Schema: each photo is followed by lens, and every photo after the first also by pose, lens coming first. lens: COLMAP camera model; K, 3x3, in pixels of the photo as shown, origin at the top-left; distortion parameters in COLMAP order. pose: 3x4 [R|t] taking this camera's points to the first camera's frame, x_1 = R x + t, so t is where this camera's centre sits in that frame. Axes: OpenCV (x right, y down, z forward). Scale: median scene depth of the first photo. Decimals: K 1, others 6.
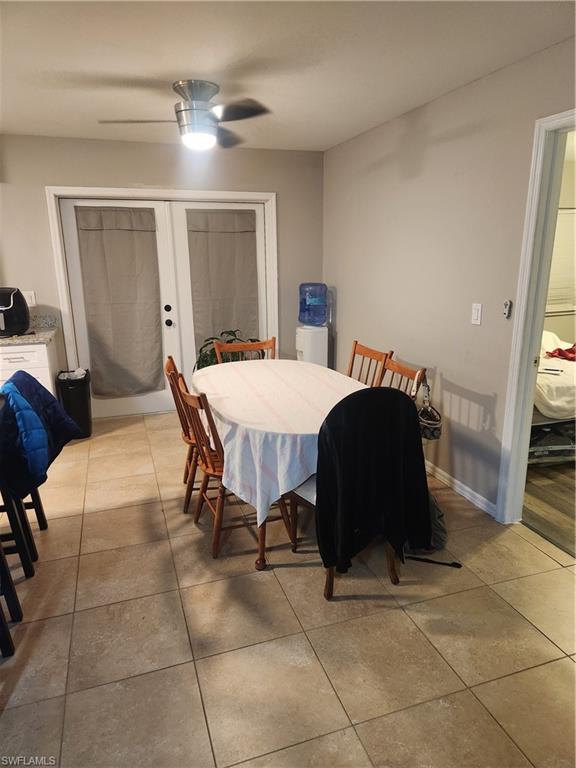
lens RADIAL K [[514.0, 0, 288.0], [0, 514.0, 384.0], [0, 0, 1]] dist [0.116680, -0.134529]
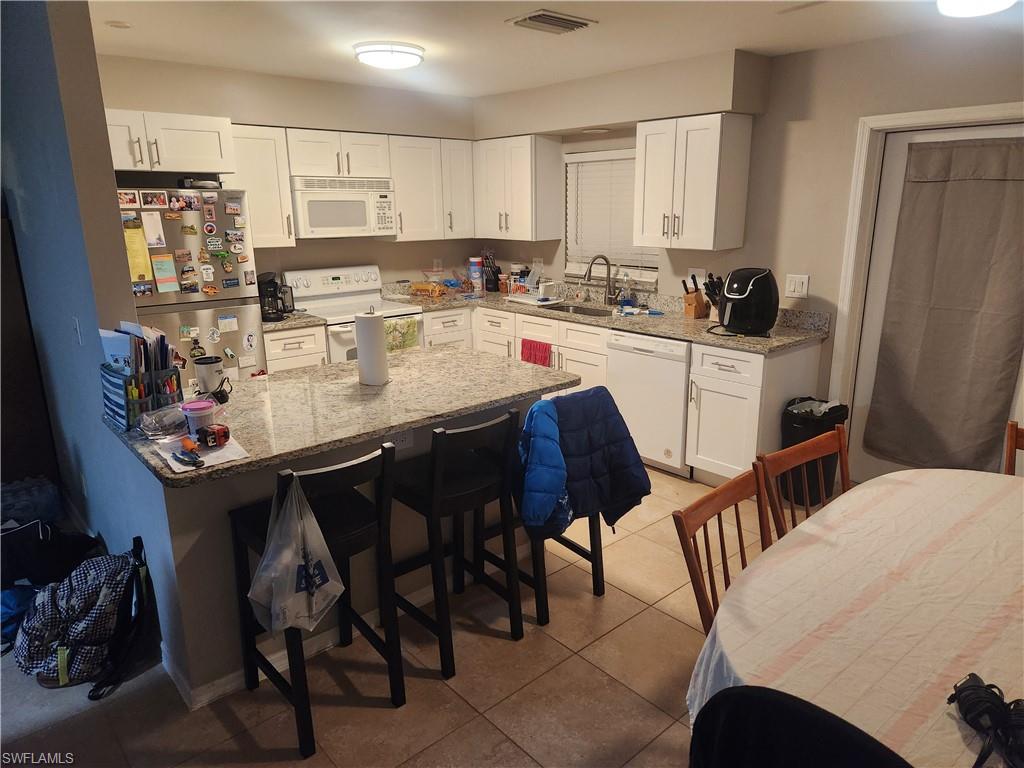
lens RADIAL K [[685.3, 0, 512.0], [0, 685.3, 384.0], [0, 0, 1]] dist [0.116680, -0.134529]
pose [[0.391619, 0.246006, -0.886632, 0.200798], [-0.225562, 0.959862, 0.166696, -0.104194], [0.892052, 0.134709, 0.431389, 0.279552]]
